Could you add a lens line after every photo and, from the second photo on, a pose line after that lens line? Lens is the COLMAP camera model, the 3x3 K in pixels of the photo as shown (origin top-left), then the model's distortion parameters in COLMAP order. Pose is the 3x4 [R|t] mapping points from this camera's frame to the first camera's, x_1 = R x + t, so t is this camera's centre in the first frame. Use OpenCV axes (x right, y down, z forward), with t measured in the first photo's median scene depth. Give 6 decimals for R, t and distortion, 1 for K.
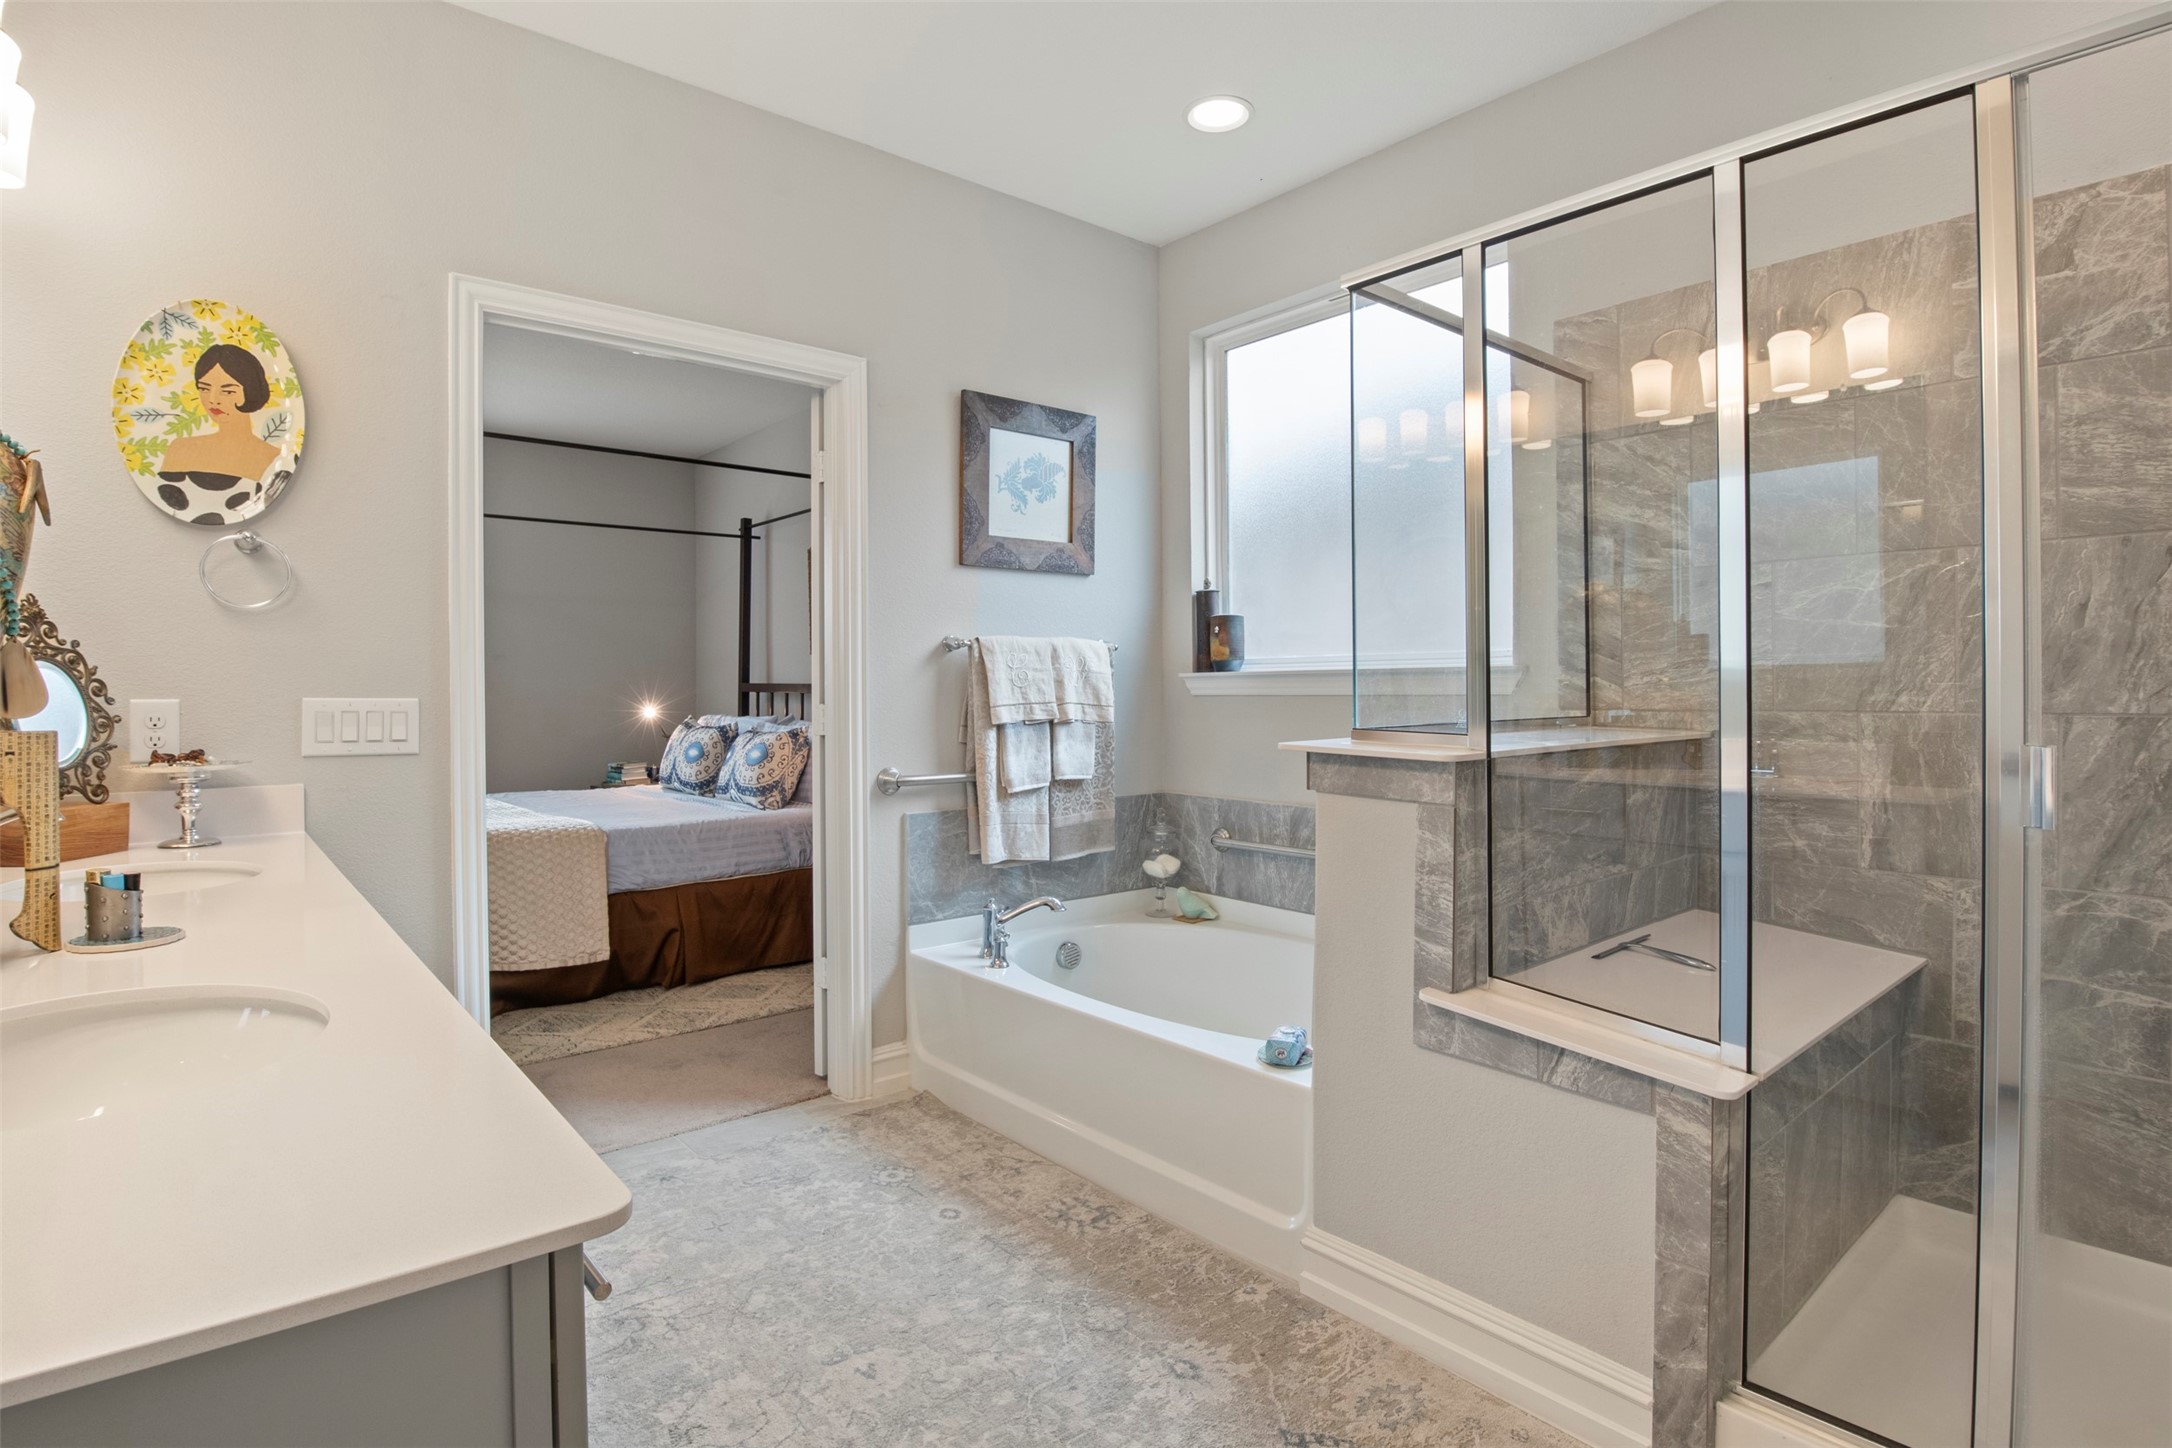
lens RADIAL K [[1088.7, 0, 1082.9], [0, 1088.7, 684.4], [0, 0, 1]] dist [-0.011251, -0.001470]
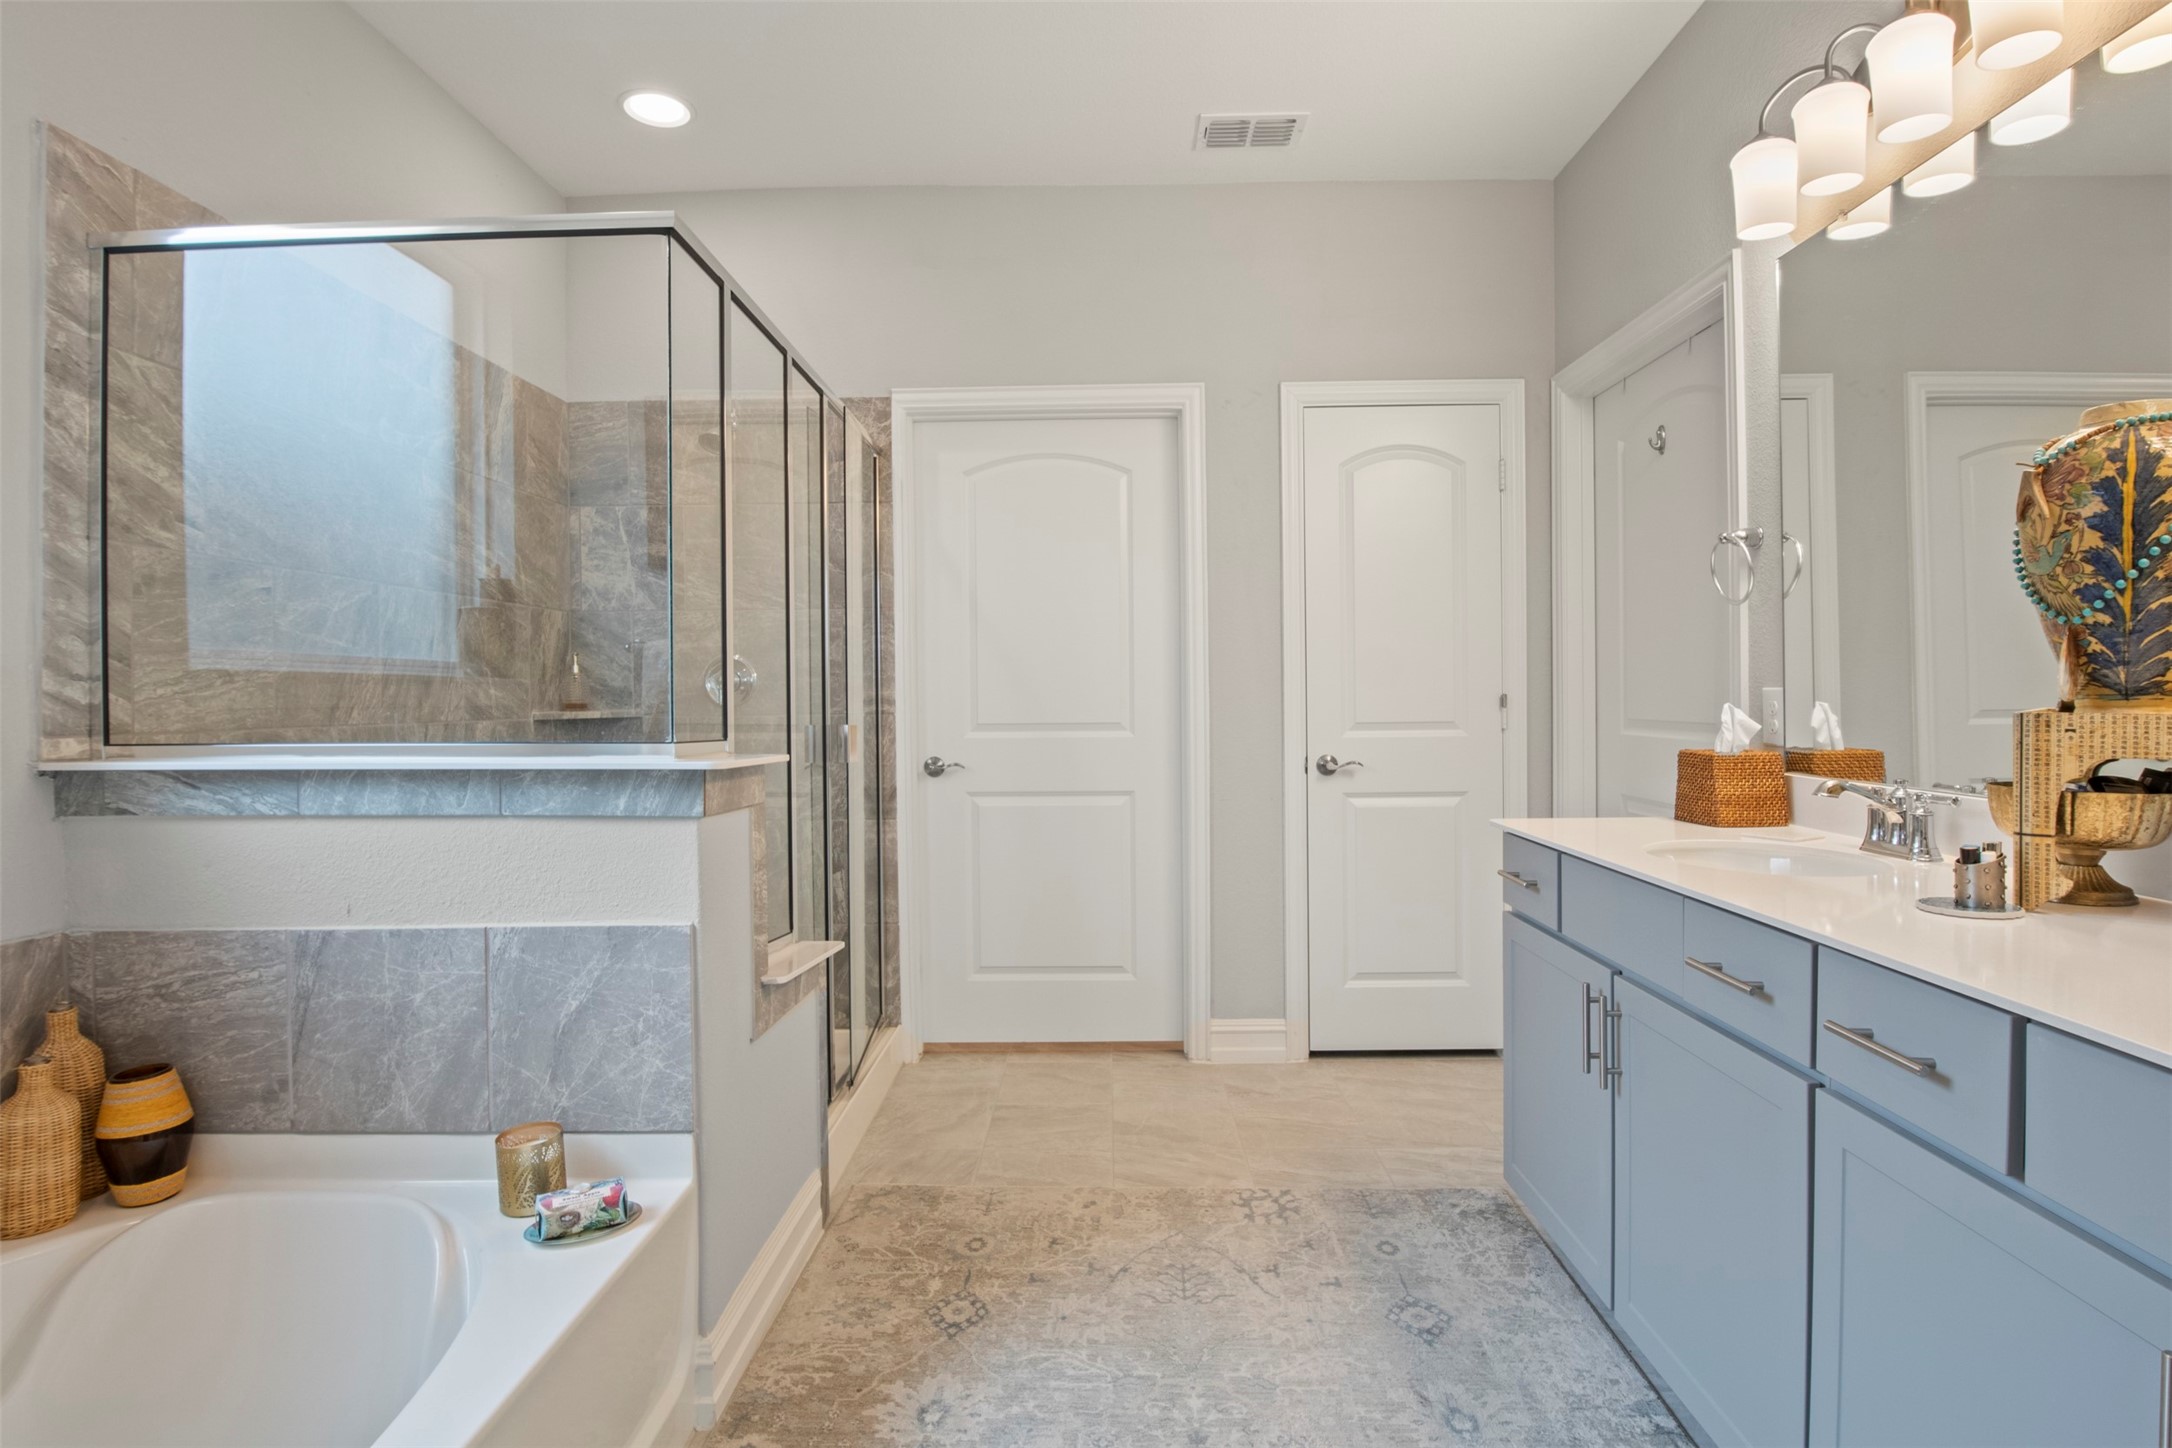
lens RADIAL K [[1088.7, 0, 1082.9], [0, 1088.7, 684.4], [0, 0, 1]] dist [-0.011251, -0.001470]
pose [[-0.735413, 0.021411, 0.677281, -0.510700], [0.011925, 0.999755, -0.018657, 0.013384], [-0.677514, -0.005644, -0.735488, 1.257065]]
